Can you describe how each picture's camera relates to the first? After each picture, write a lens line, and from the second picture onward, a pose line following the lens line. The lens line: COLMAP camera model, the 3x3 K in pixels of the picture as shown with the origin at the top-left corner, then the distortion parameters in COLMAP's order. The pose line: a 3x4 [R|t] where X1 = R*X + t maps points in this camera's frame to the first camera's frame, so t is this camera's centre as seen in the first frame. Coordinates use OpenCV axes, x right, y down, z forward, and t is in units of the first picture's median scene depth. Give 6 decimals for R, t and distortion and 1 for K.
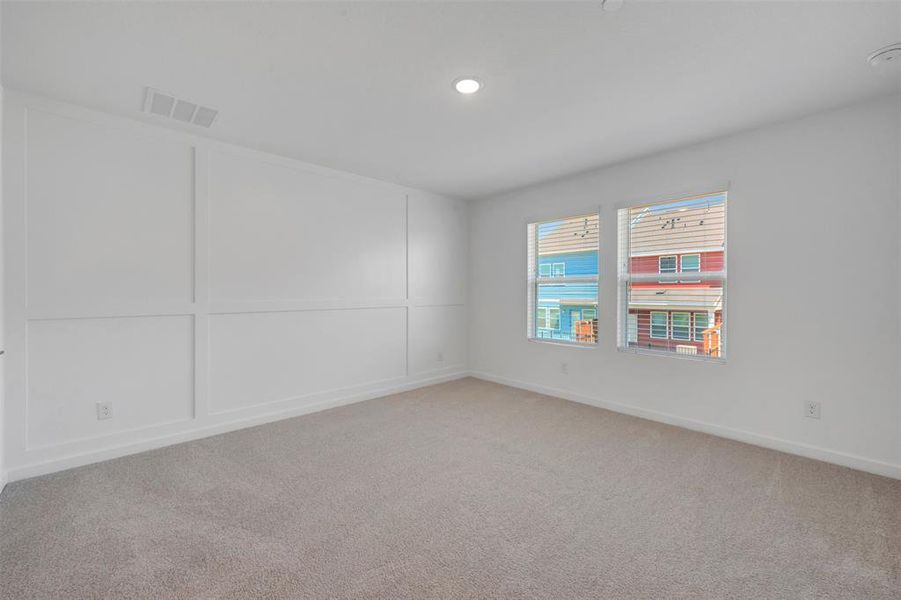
lens RADIAL K [[356.6, 0, 452.2], [0, 356.6, 296.9], [0, 0, 1]] dist [0.001062, 0.000098]
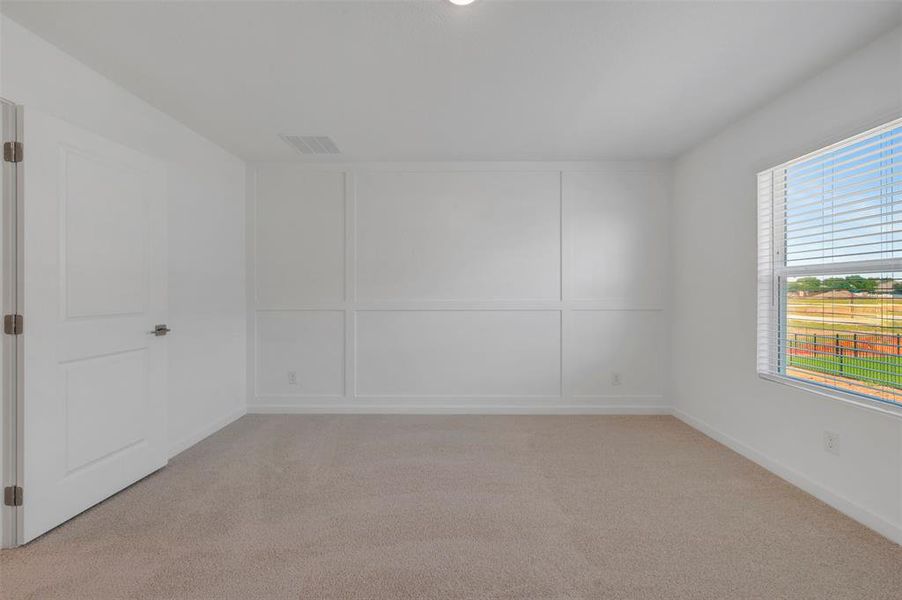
lens RADIAL K [[357.0, 0, 452.7], [0, 357.0, 296.9], [0, 0, 1]] dist [0.001062, 0.000098]
pose [[0.726997, 0.009258, -0.686578, 0.245604], [-0.010035, 0.999946, 0.002858, -0.002932], [0.686567, 0.004813, 0.727050, 0.242860]]
